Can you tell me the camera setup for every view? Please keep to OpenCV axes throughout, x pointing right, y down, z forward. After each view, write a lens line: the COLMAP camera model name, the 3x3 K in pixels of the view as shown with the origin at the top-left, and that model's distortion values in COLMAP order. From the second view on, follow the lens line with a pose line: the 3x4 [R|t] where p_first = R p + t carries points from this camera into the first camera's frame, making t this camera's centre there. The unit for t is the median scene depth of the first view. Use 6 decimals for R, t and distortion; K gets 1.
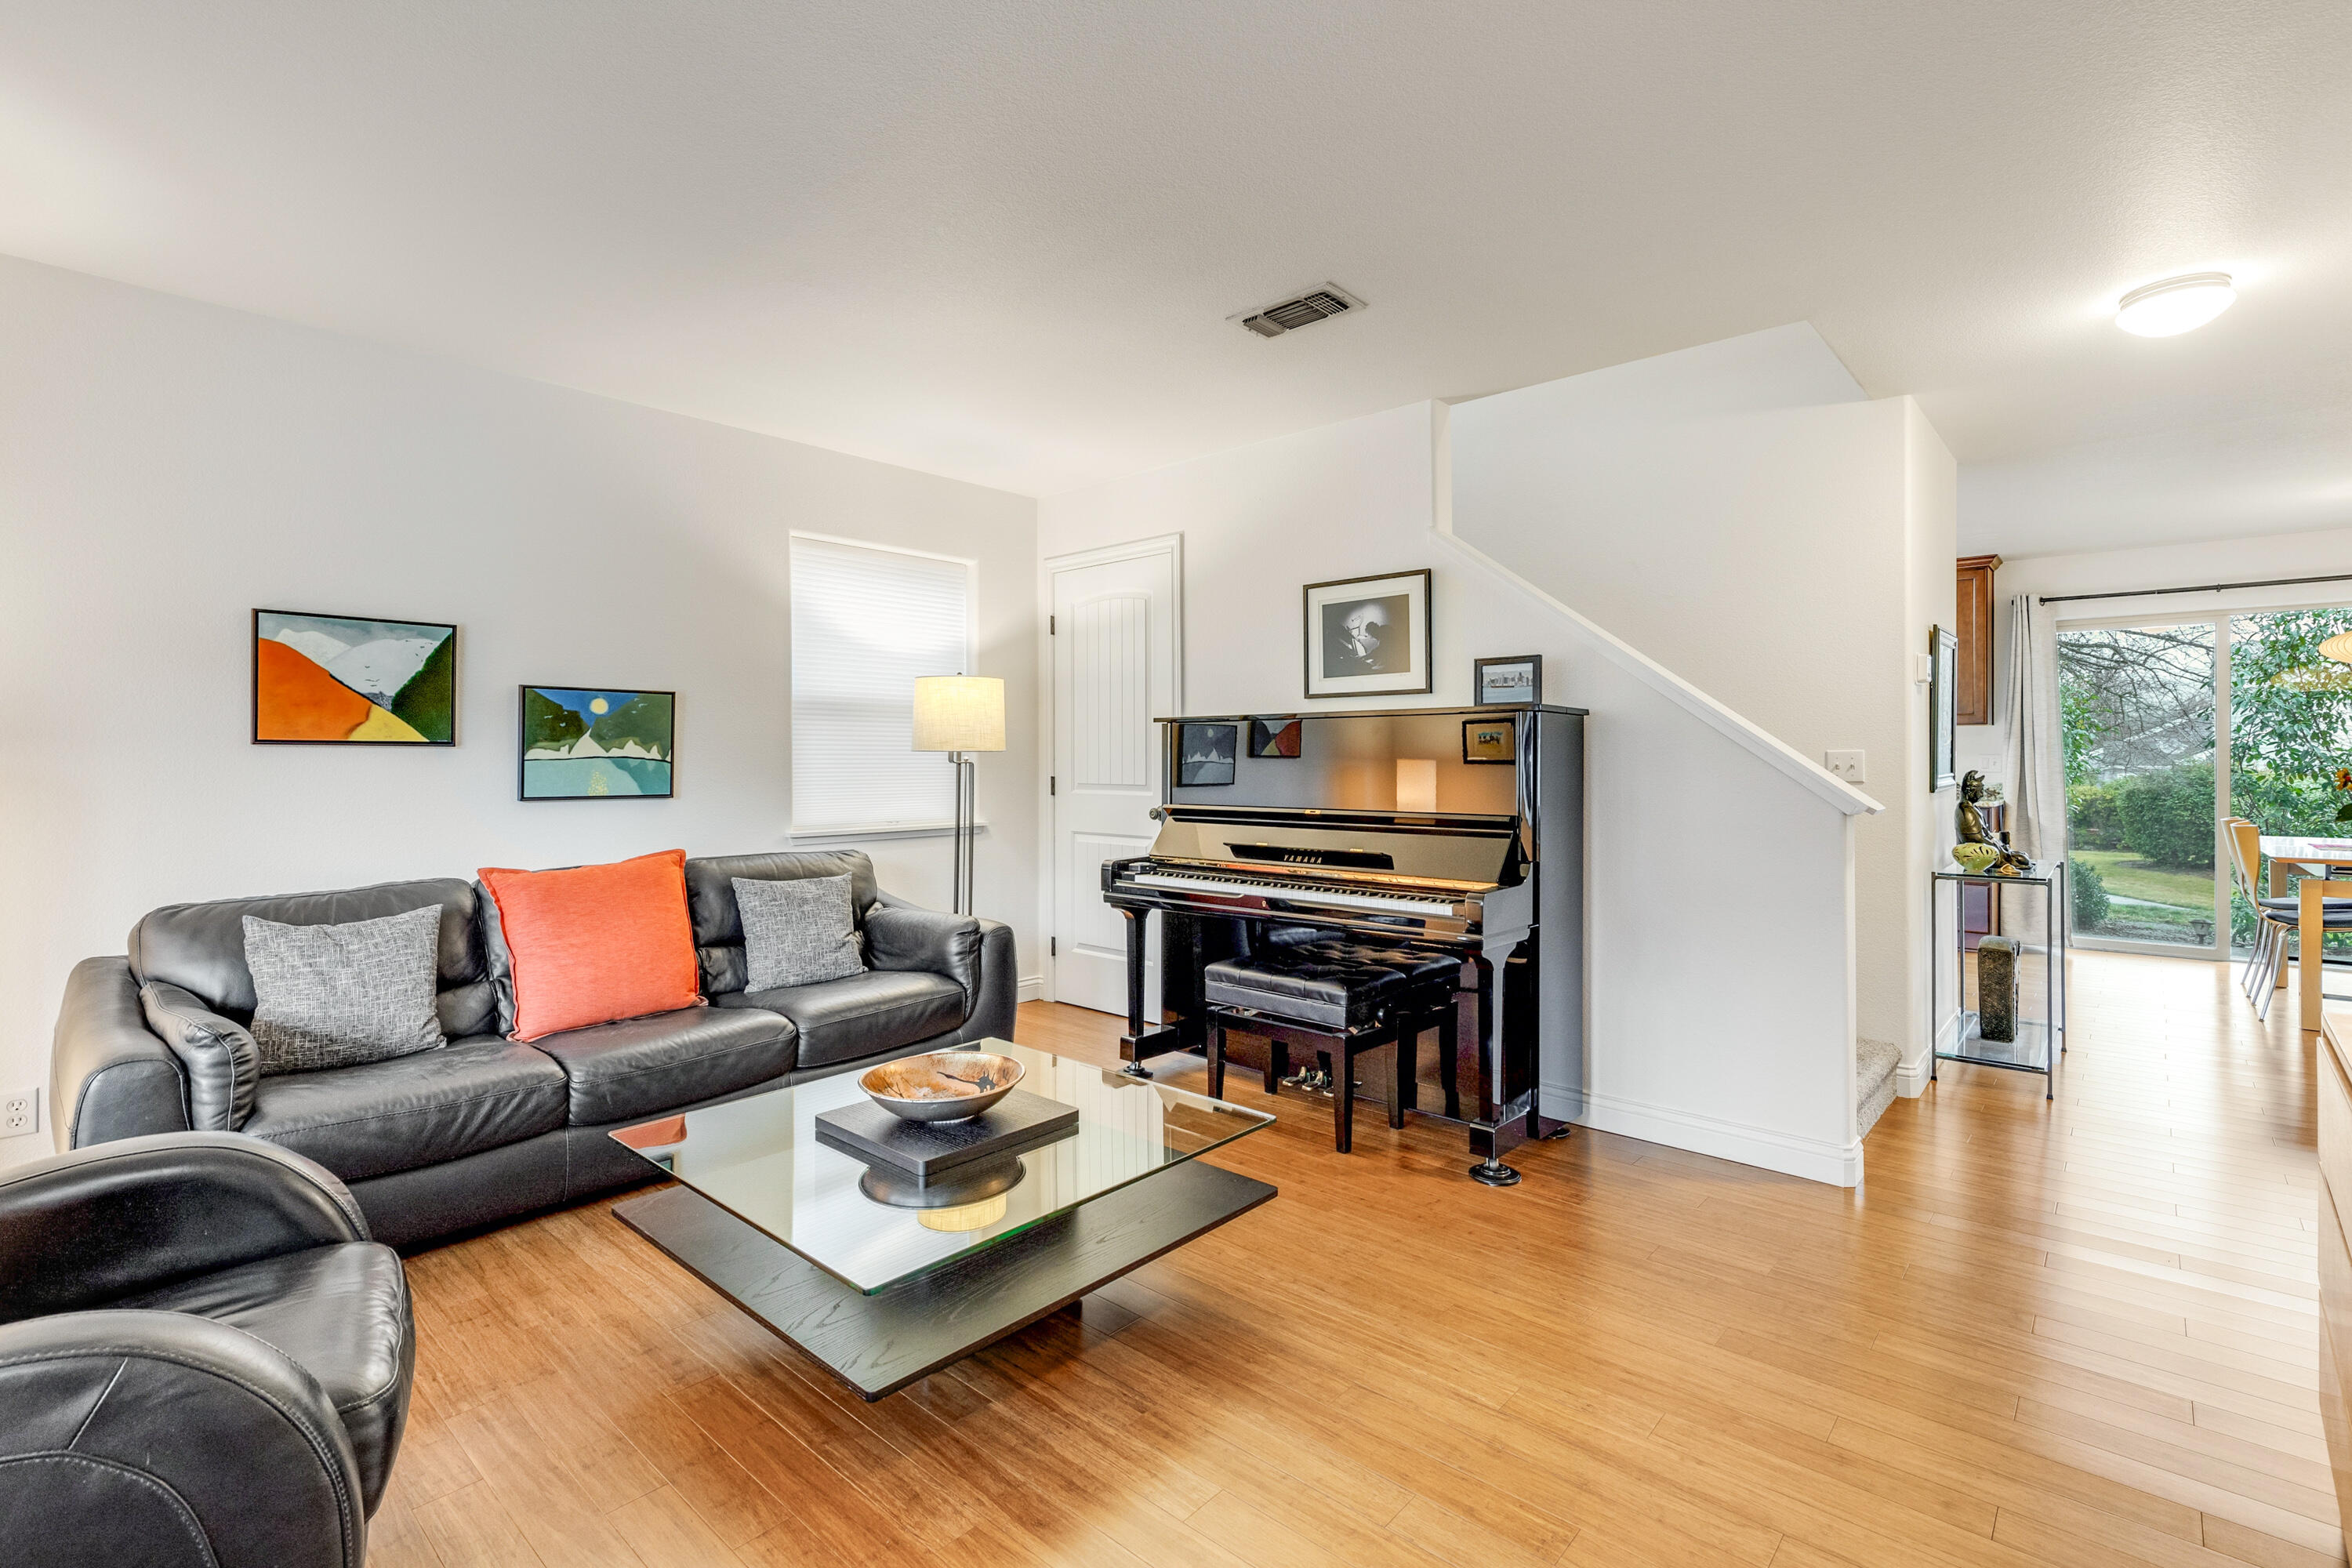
lens RADIAL K [[1059.0, 0, 1185.8], [0, 1059.0, 769.6], [0, 0, 1]] dist [0.003157, 0.001099]
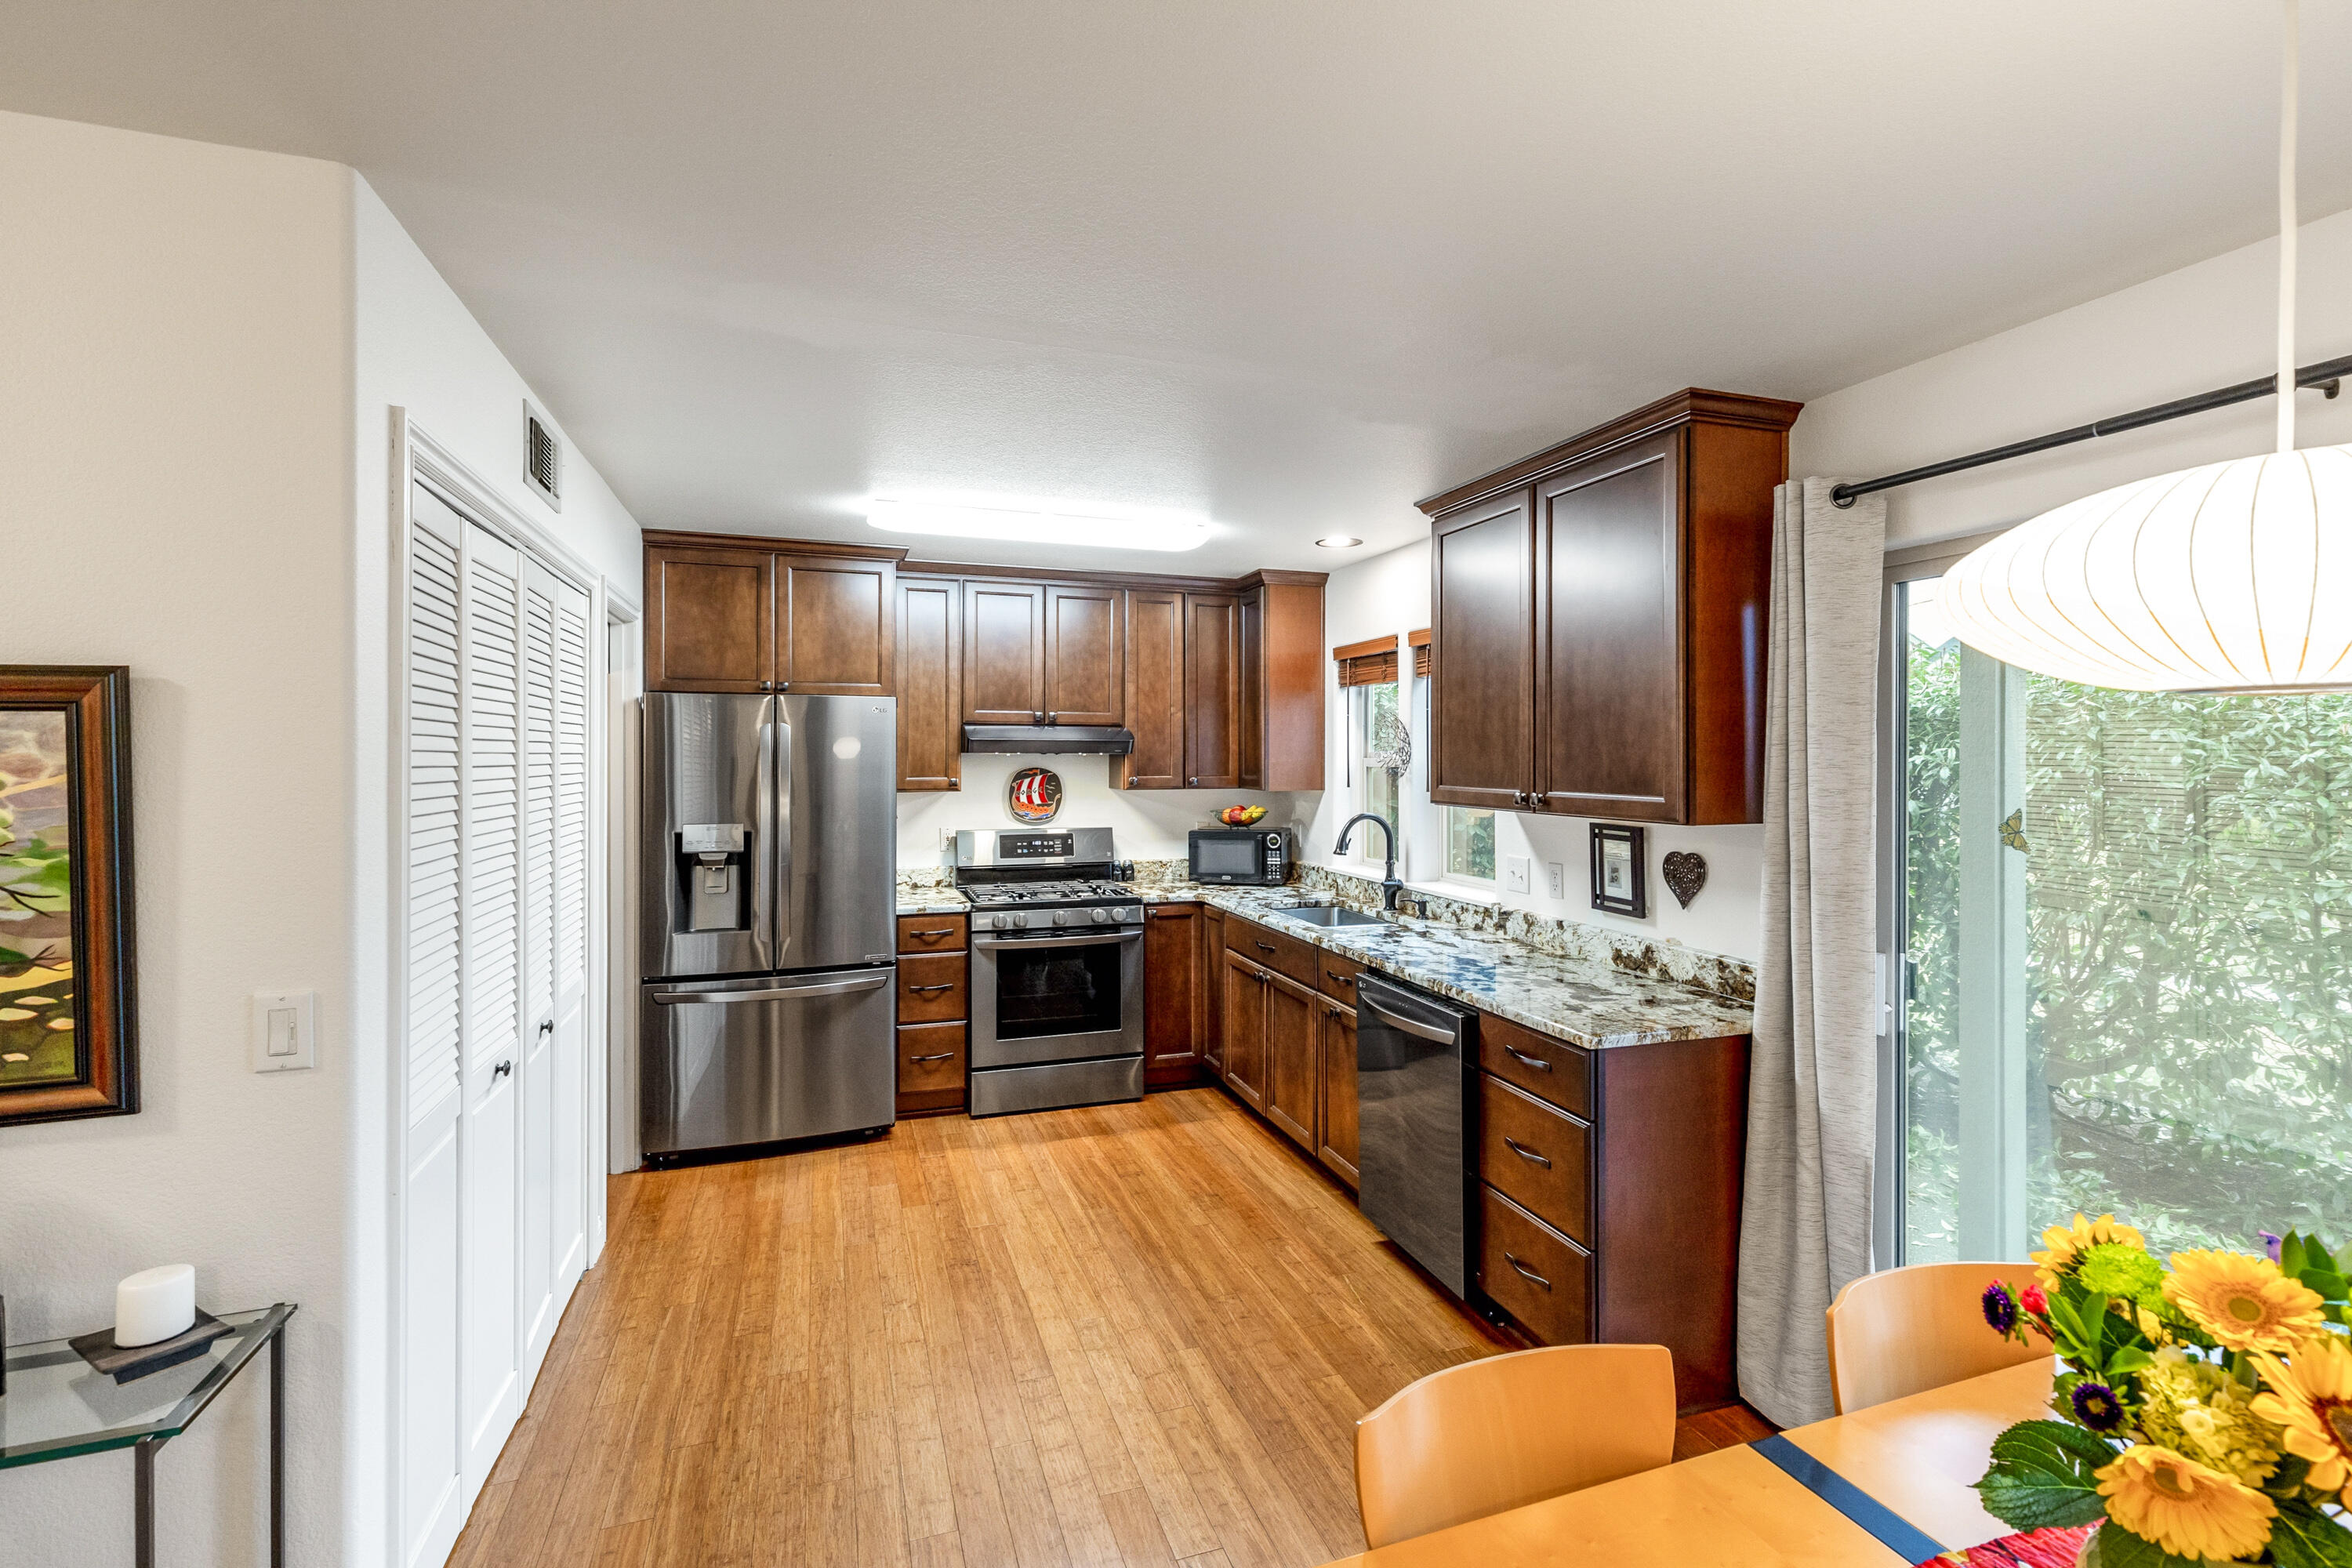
lens RADIAL K [[1075.1, 0, 1194.9], [0, 1075.1, 753.4], [0, 0, 1]] dist [0.002213, 0.000340]
pose [[0.877131, 0.005512, -0.480220, 0.652939], [-0.009624, 0.999935, -0.006102, -0.053586], [0.480156, 0.009974, 0.877127, 0.467742]]
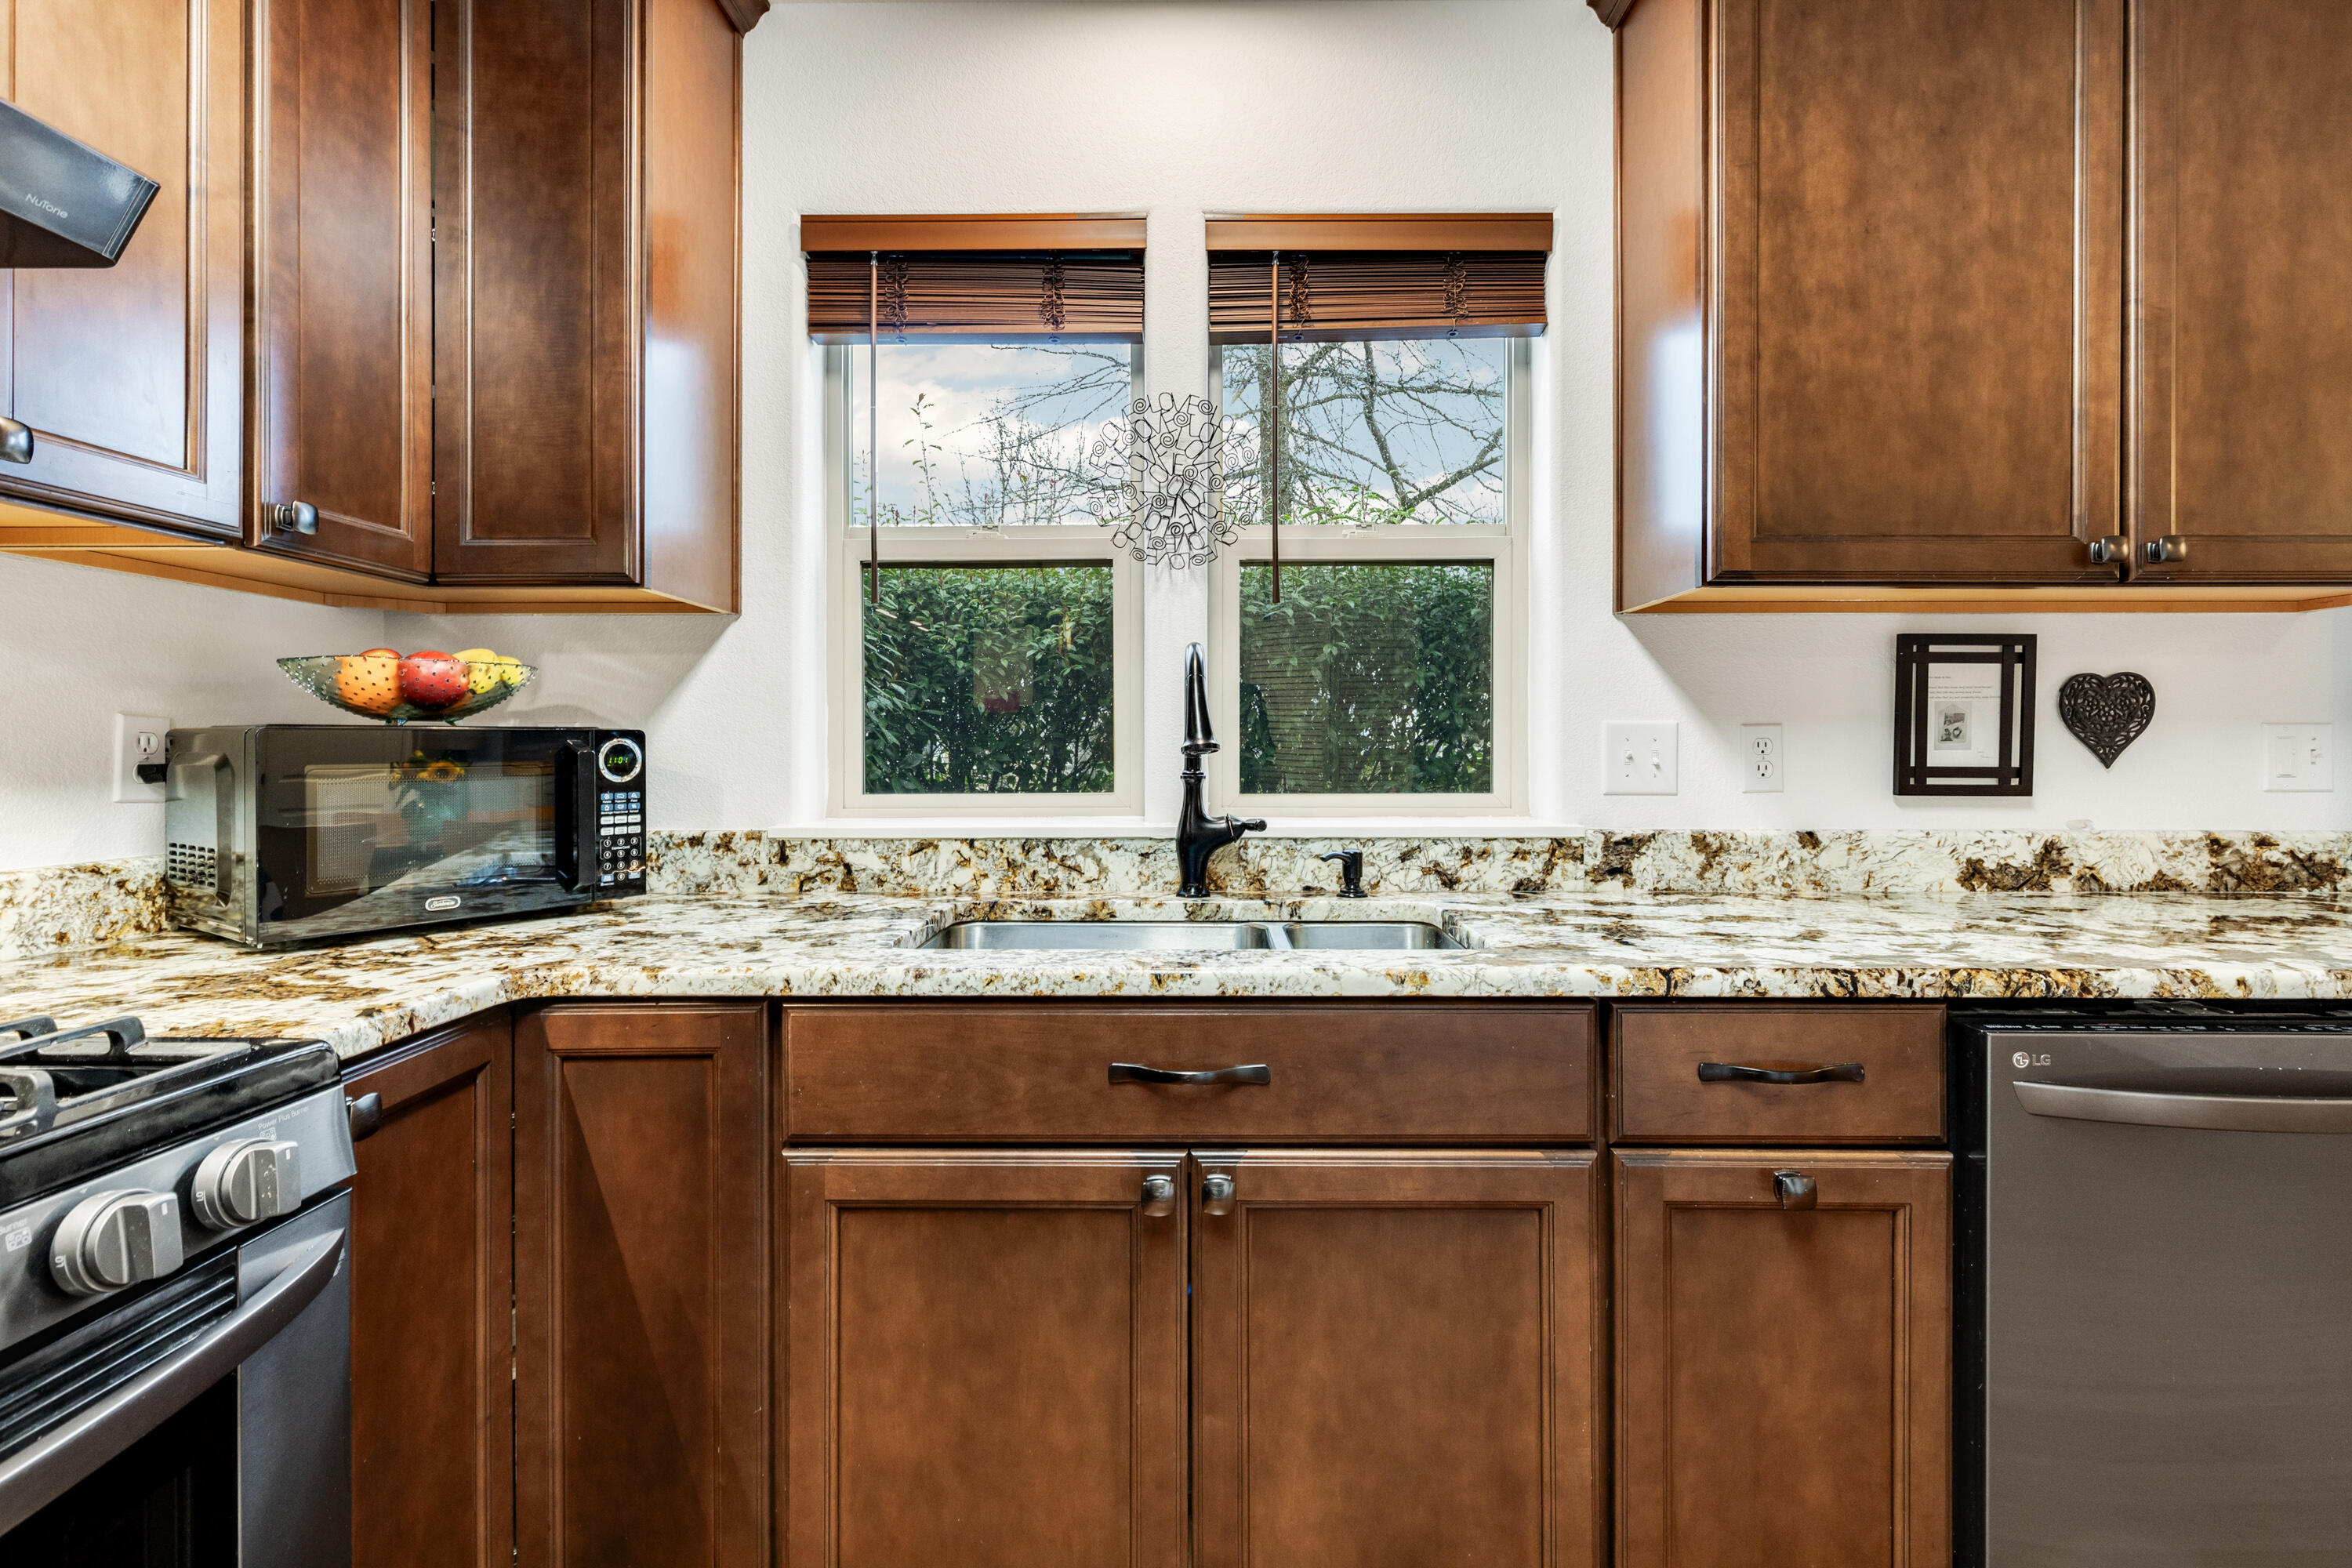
lens RADIAL K [[1075.8, 0, 1198.8], [0, 1075.8, 744.5], [0, 0, 1]] dist [0.003769, 0.000284]
pose [[0.743838, 0.006653, 0.668326, 0.323462], [0.001377, 0.999933, -0.011487, -0.004660], [-0.668358, 0.009464, 0.743779, 0.847265]]
